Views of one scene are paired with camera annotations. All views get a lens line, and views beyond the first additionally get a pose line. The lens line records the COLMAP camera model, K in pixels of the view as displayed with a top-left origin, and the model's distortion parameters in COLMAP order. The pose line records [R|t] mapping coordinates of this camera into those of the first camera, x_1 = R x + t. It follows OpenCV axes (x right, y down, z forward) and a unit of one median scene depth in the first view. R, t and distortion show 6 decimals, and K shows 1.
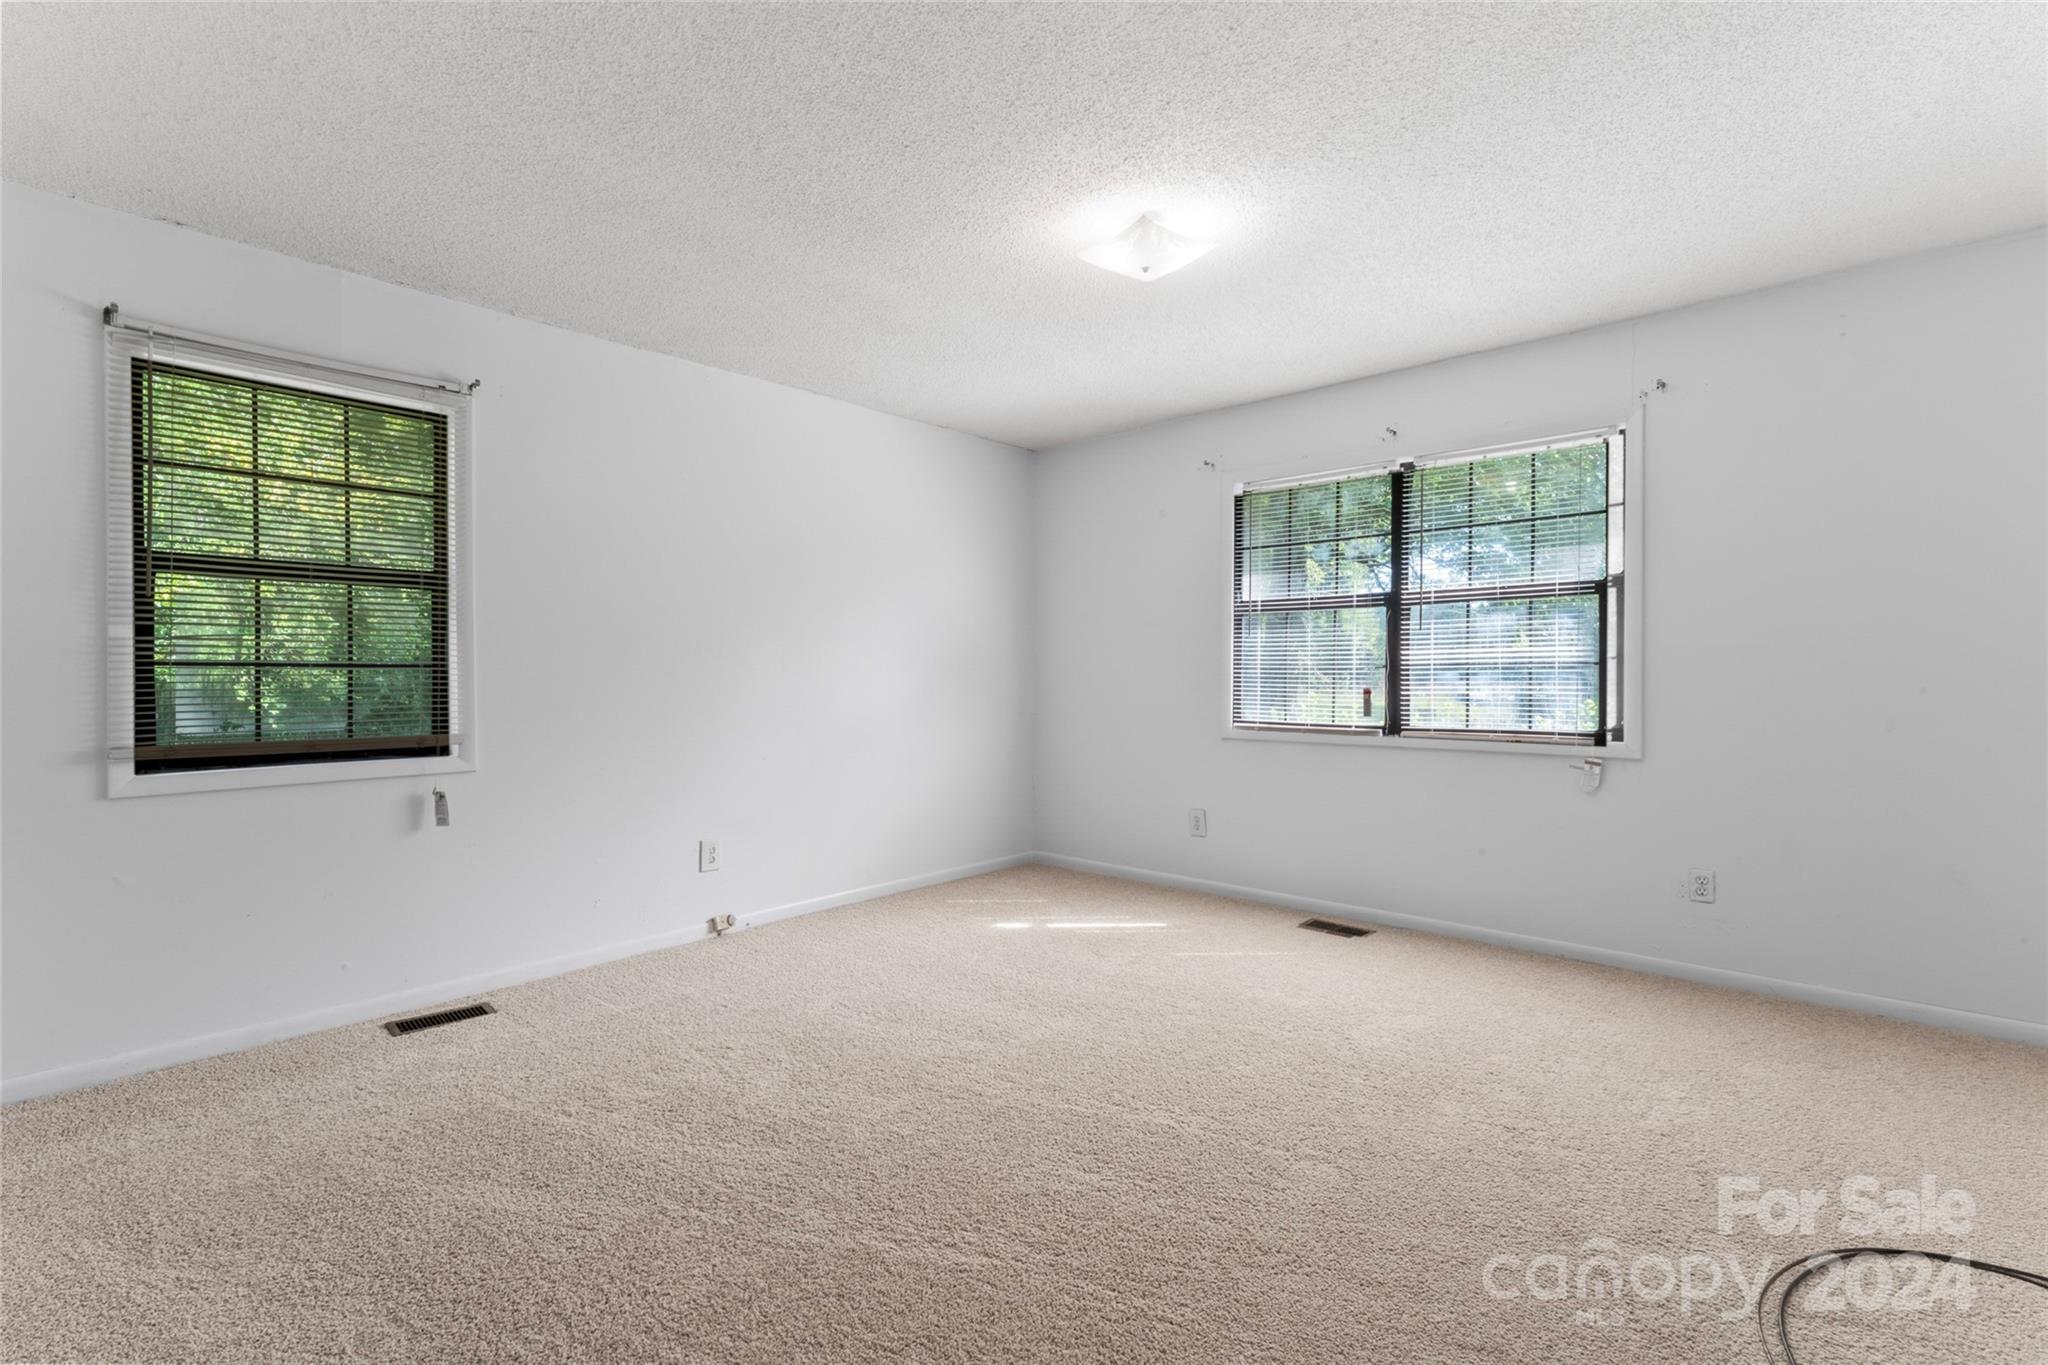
lens RADIAL K [[936.5, 0, 1024.0], [0, 936.5, 682.5], [0, 0, 1]] dist [-0.001290, -0.000139]
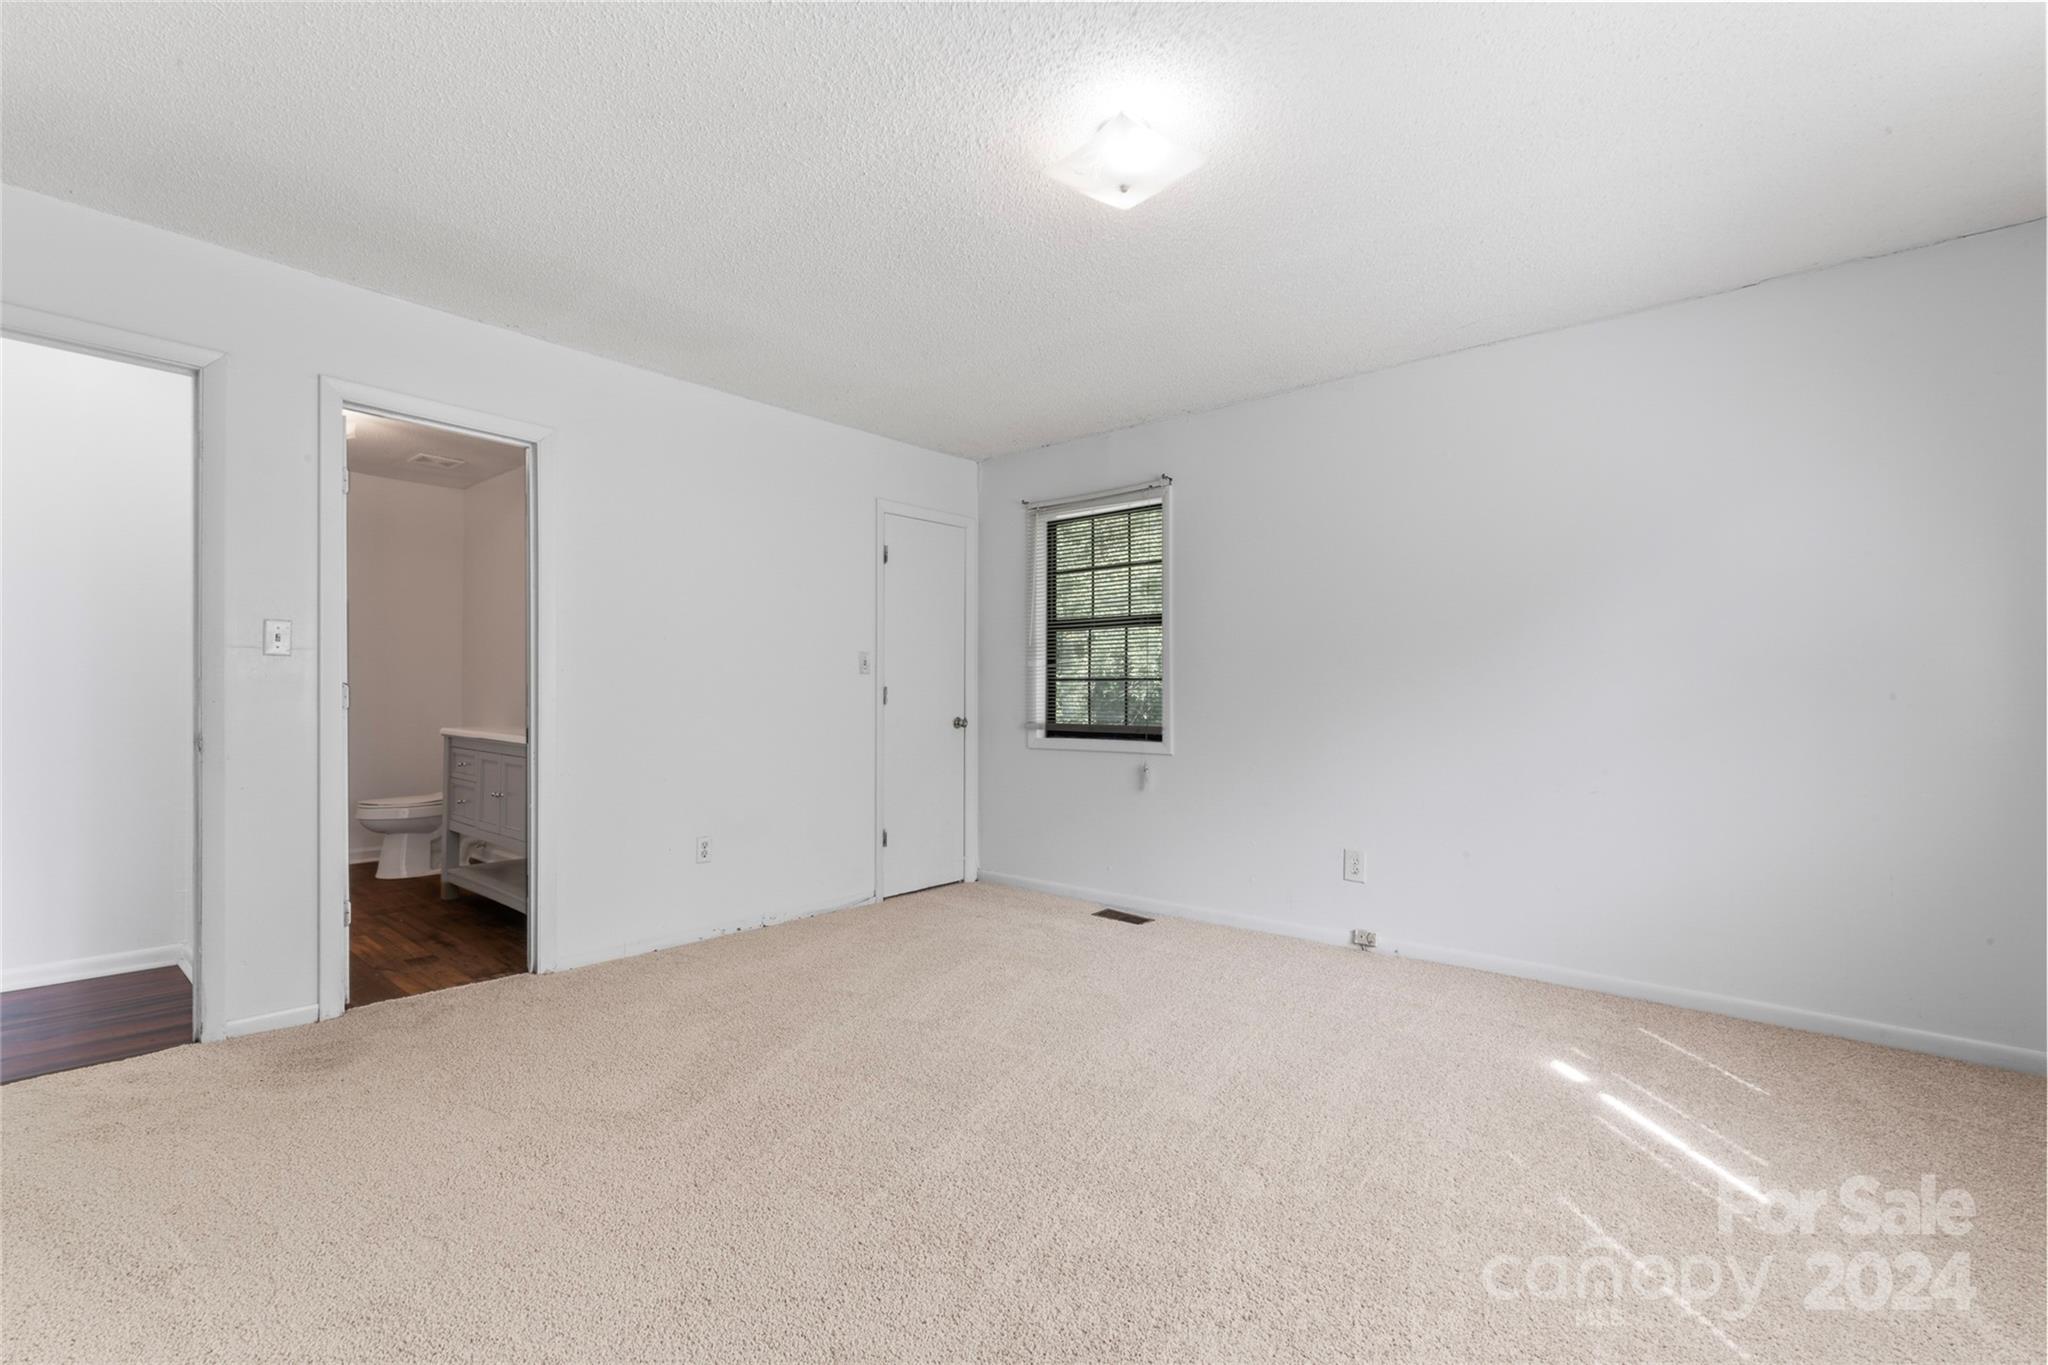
lens RADIAL K [[936.5, 0, 1024.0], [0, 936.5, 682.5], [0, 0, 1]] dist [-0.001290, -0.000139]
pose [[0.000762, -0.014149, -0.999900, 0.654677], [-0.015744, 0.999776, -0.014160, 0.009349], [0.999876, 0.015753, 0.000539, 0.644567]]
